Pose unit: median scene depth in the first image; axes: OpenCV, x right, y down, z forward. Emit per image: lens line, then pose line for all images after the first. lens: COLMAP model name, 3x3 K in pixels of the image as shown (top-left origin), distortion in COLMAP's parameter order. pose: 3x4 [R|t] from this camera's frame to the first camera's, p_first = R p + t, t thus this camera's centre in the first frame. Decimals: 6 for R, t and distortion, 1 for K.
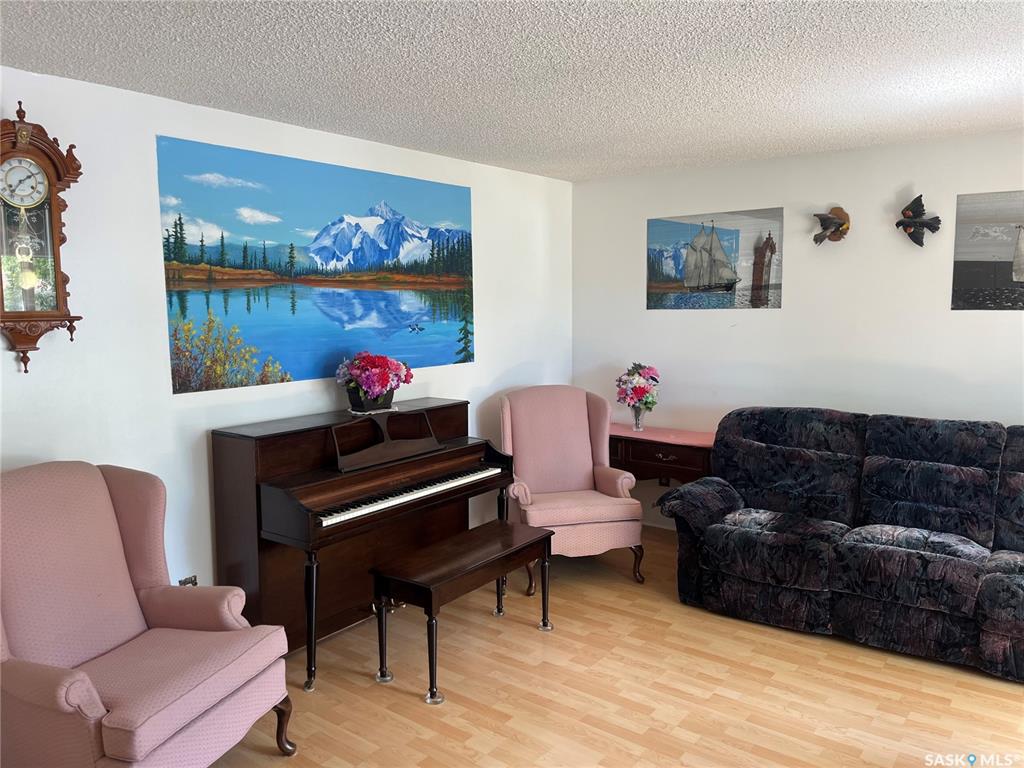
lens RADIAL K [[782.9, 0, 515.8], [0, 782.9, 385.0], [0, 0, 1]] dist [0.067579, -0.082930]
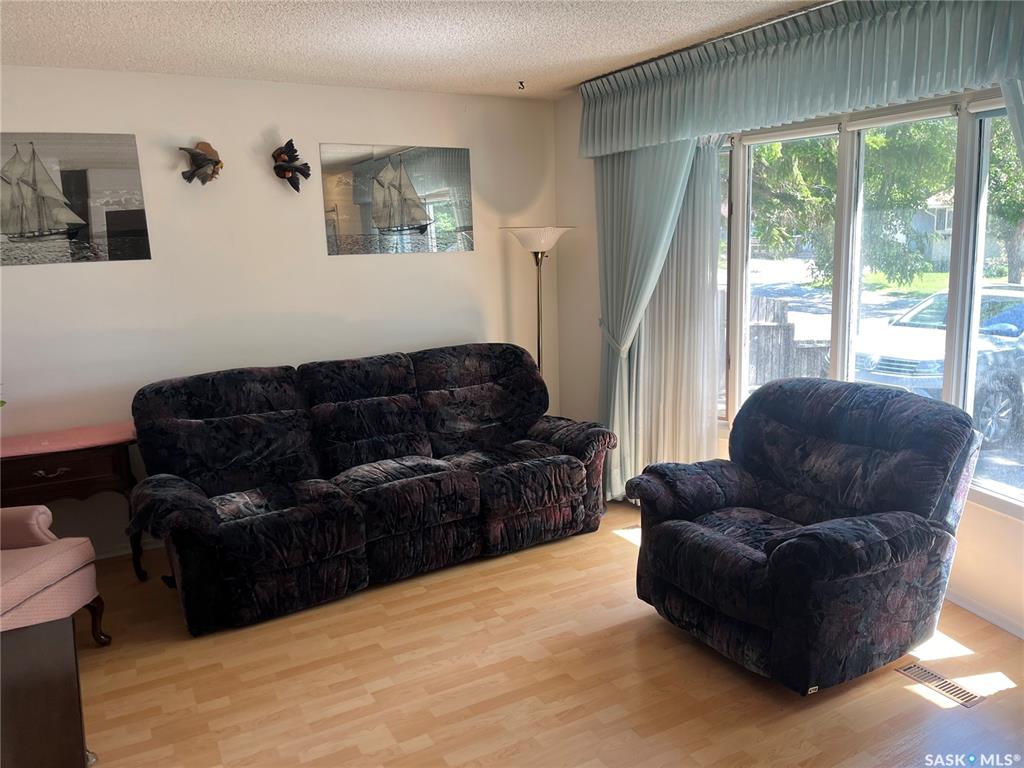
lens RADIAL K [[782.9, 0, 514.4], [0, 782.9, 374.9], [0, 0, 1]] dist [0.067579, -0.082930]
pose [[0.399250, -0.167858, 0.901345, -0.351297], [0.125305, 0.983863, 0.127722, -0.044423], [-0.908239, 0.061950, 0.413840, 0.388189]]
